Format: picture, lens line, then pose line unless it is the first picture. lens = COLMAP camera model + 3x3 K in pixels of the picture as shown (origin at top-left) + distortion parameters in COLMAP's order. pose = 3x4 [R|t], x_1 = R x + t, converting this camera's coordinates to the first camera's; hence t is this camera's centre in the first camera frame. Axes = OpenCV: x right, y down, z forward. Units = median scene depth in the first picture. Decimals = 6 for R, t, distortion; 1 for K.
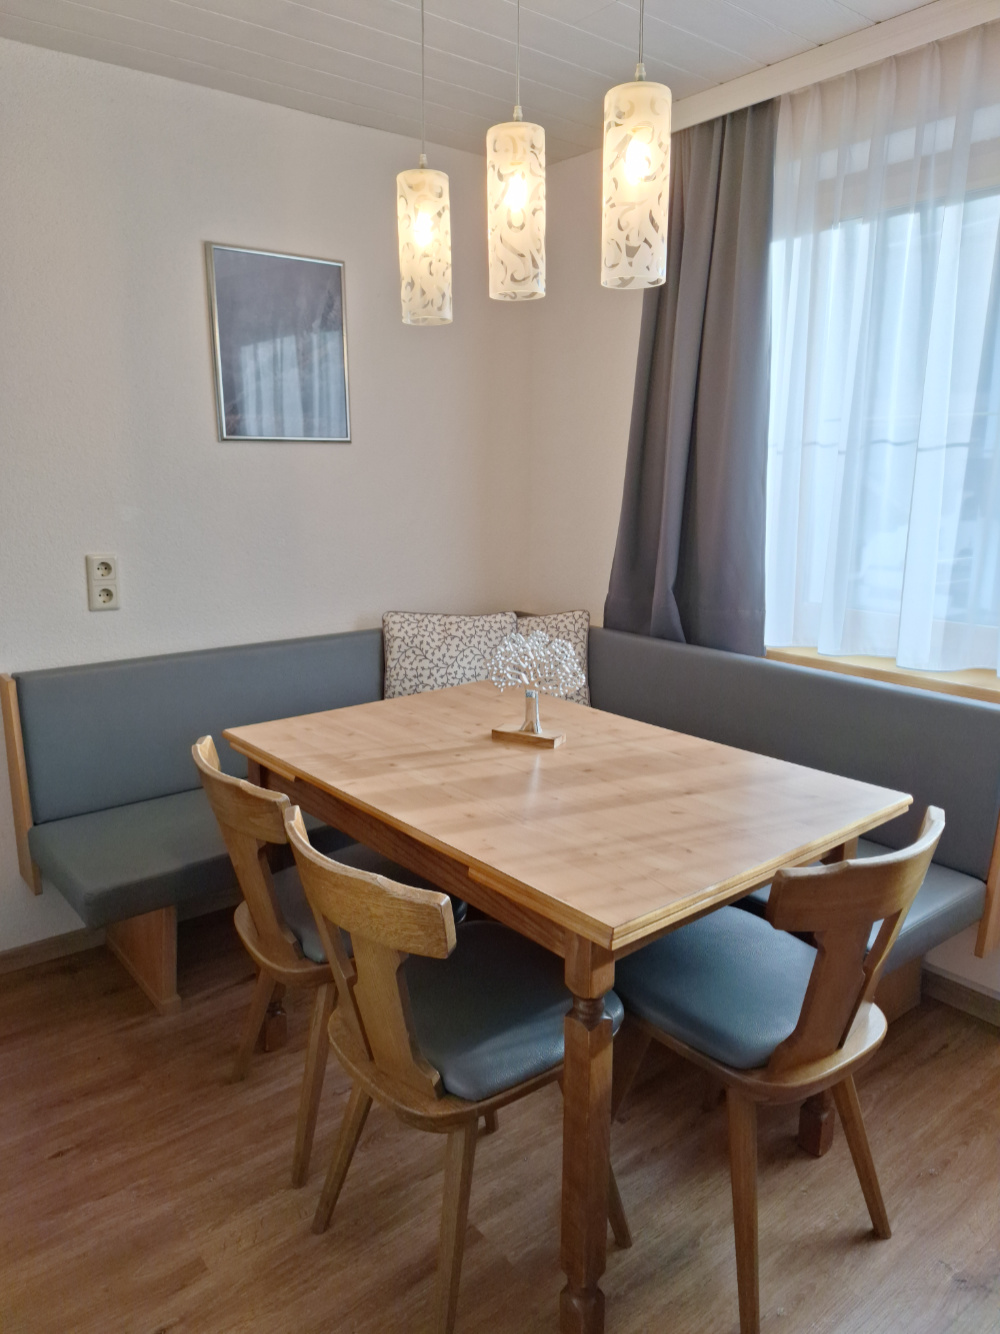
lens RADIAL K [[943.1, 0, 500.0], [0, 943.1, 667.0], [0, 0, 1]] dist [0.154338, -0.145374]
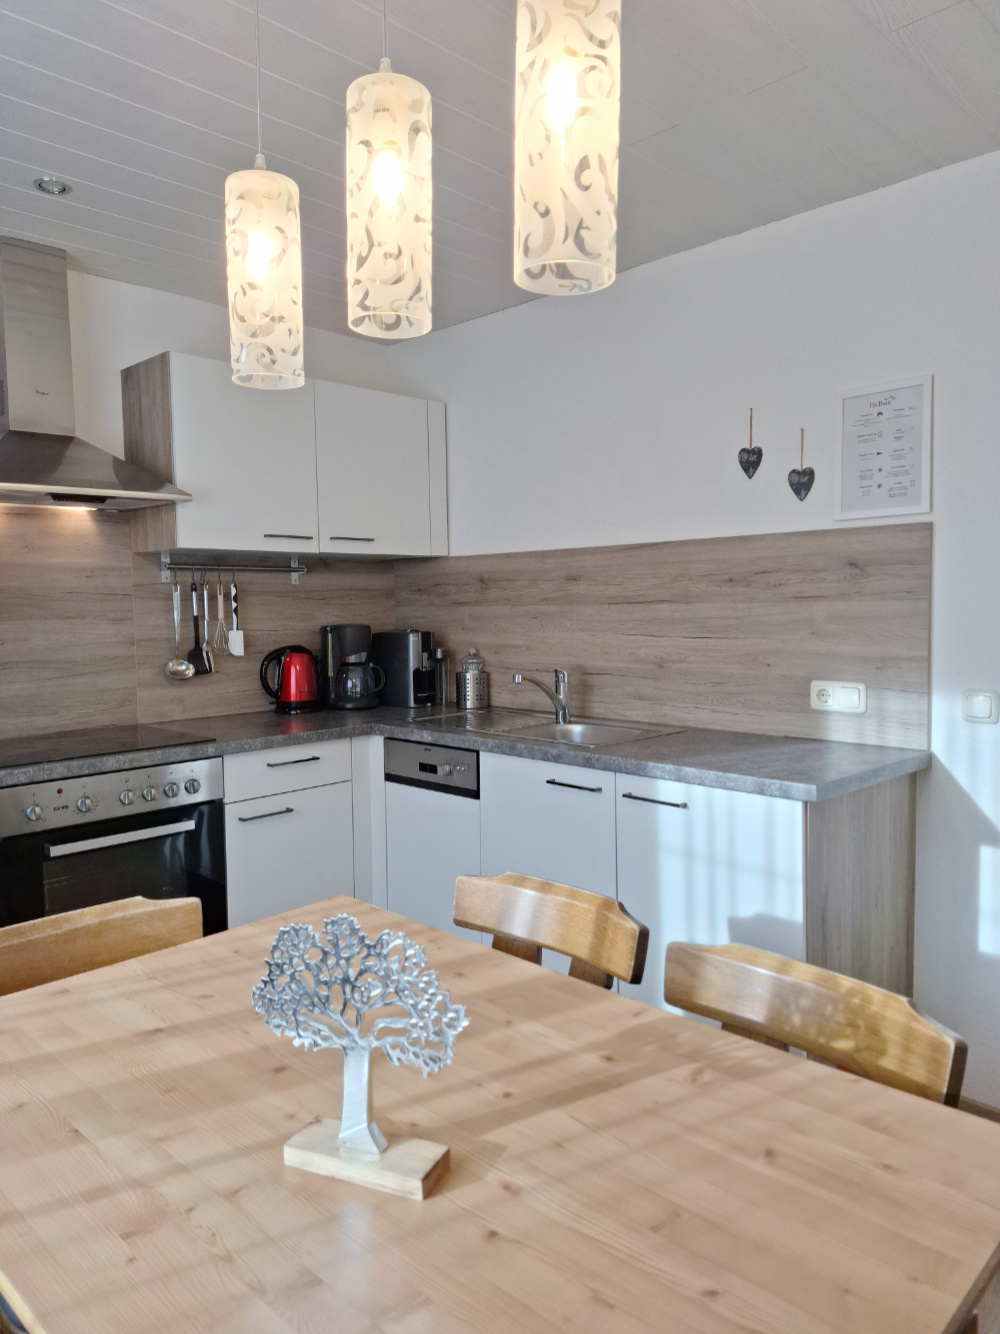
lens RADIAL K [[943.1, 0, 500.0], [0, 943.1, 667.0], [0, 0, 1]] dist [0.154338, -0.145374]
pose [[-0.995771, 0.021286, -0.089371, 0.003723], [-0.004762, 0.959522, 0.281592, -0.282532], [0.091747, 0.280827, -0.955363, 1.400754]]
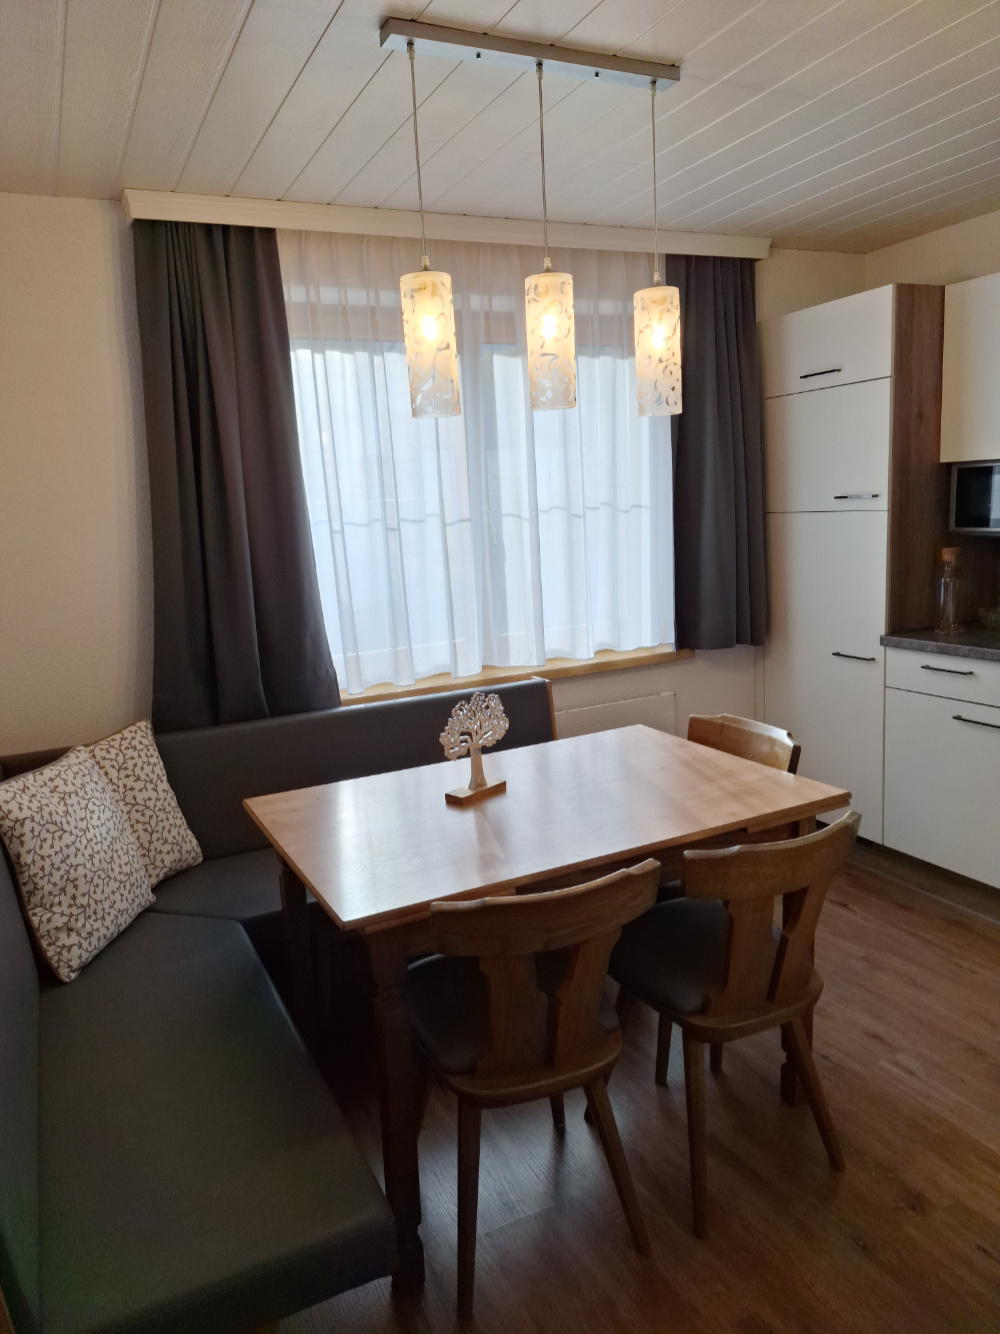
lens RADIAL K [[943.1, 0, 500.0], [0, 943.1, 667.0], [0, 0, 1]] dist [0.154338, -0.145374]
pose [[0.232922, -0.193141, 0.953123, -0.973722], [0.264768, 0.955652, 0.128950, -0.195513], [-0.935759, 0.222321, 0.273729, 0.650724]]
